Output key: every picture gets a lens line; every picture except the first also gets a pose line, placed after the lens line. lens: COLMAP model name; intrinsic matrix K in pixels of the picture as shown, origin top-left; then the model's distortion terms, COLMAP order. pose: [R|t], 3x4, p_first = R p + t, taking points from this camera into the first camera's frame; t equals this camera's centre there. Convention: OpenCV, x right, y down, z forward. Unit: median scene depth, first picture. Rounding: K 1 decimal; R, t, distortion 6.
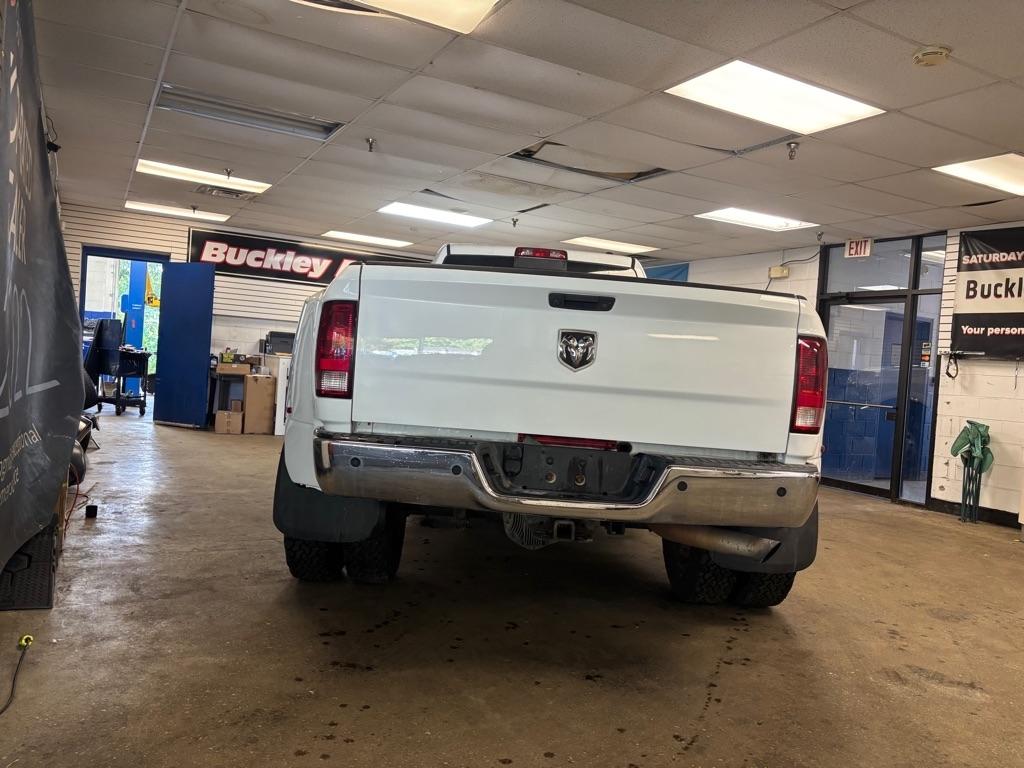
lens RADIAL K [[765.6, 0, 506.4], [0, 765.6, 387.6], [0, 0, 1]] dist [0.056721, -0.066201]
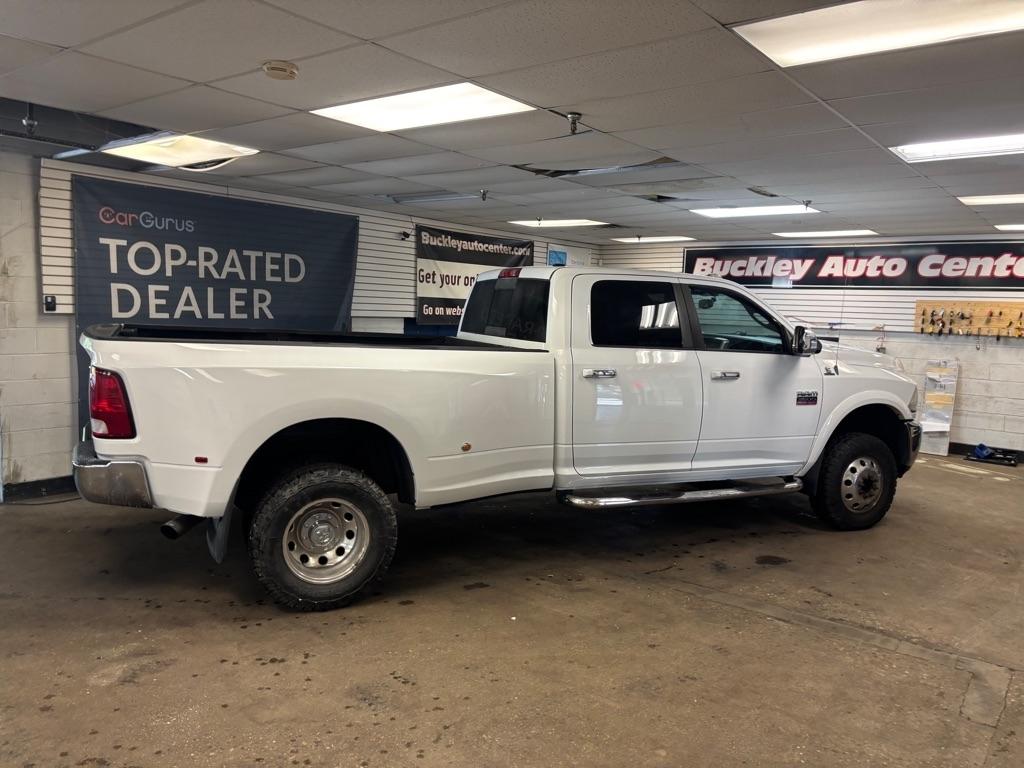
lens RADIAL K [[765.6, 0, 506.4], [0, 765.6, 387.6], [0, 0, 1]] dist [0.056721, -0.066201]
pose [[0.395776, 0.042022, -0.917385, 0.777995], [-0.035412, 0.998908, 0.030479, -0.038913], [0.917664, 0.020423, 0.396832, 0.447322]]
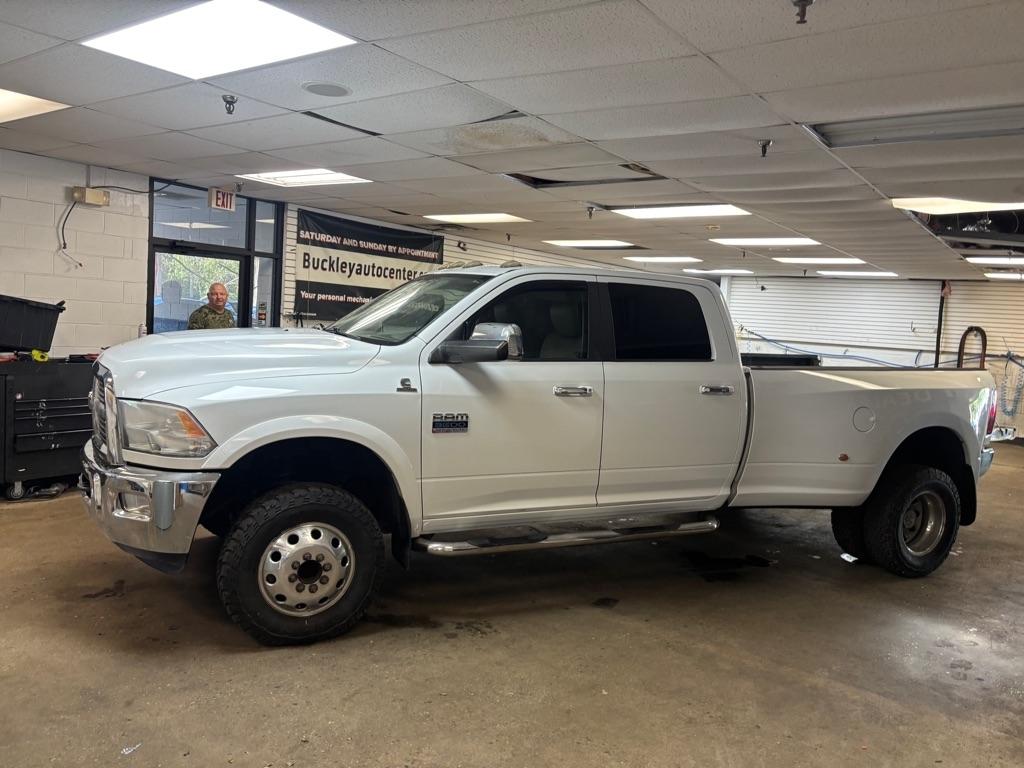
lens RADIAL K [[764.9, 0, 511.9], [0, 764.9, 379.0], [0, 0, 1]] dist [0.058591, -0.066615]
pose [[-0.423995, -0.170958, 0.889383, -0.627517], [-0.063254, 0.985214, 0.159224, -0.158665], [-0.903453, 0.011253, -0.428540, 1.247254]]
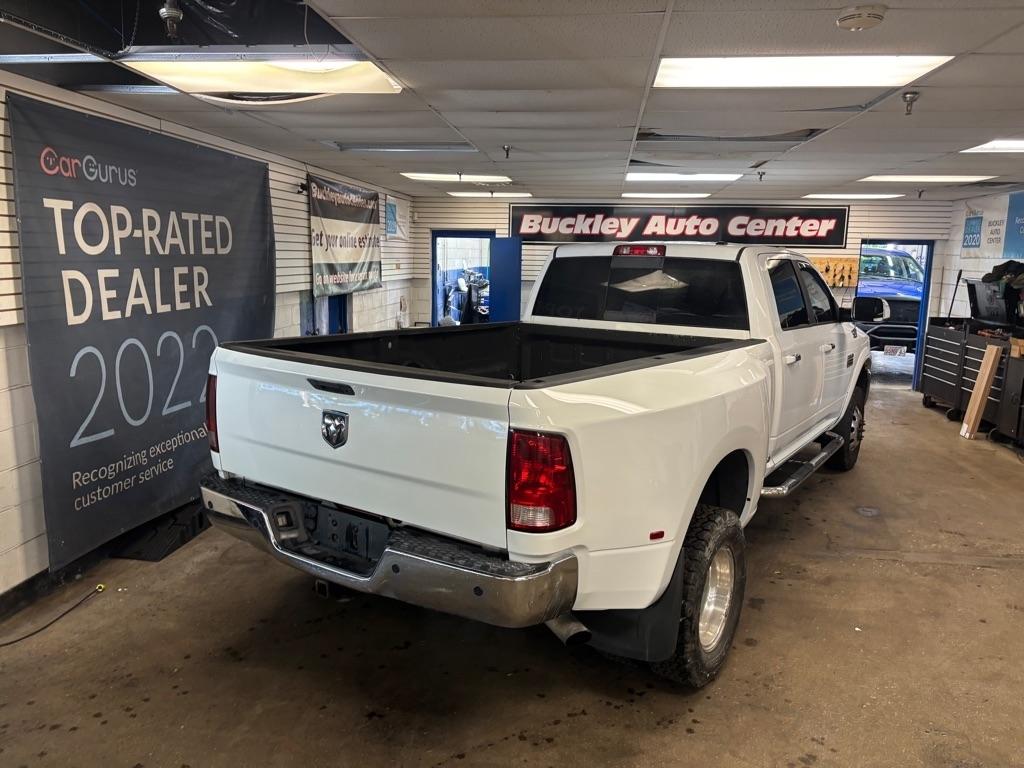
lens RADIAL K [[765.6, 0, 506.4], [0, 765.6, 387.6], [0, 0, 1]] dist [0.056721, -0.066201]
pose [[0.811519, 0.044642, -0.582618, 0.359535], [0.020299, 0.994322, 0.104462, -0.084594], [0.583974, -0.096600, 0.806005, 0.100612]]
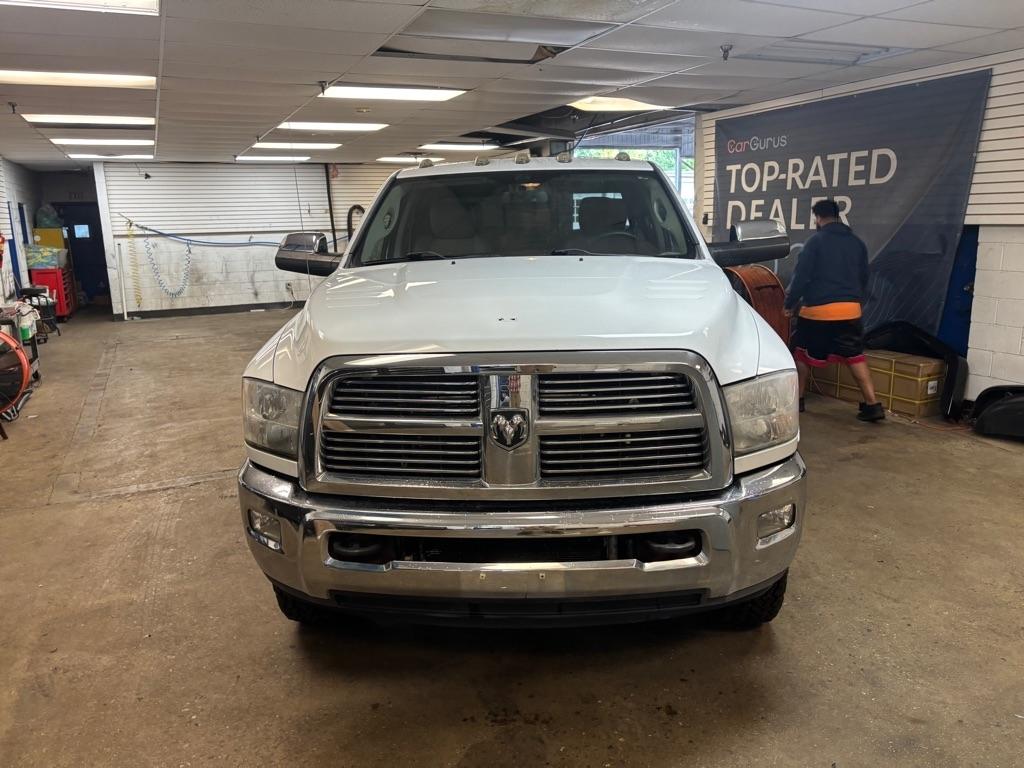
lens RADIAL K [[767.6, 0, 496.2], [0, 767.6, 377.9], [0, 0, 1]] dist [0.041769, -0.044148]
pose [[-0.995690, -0.060601, 0.070212, 0.002135], [-0.041849, 0.969125, 0.242992, -0.127263], [-0.082770, 0.239006, -0.967484, 1.582763]]
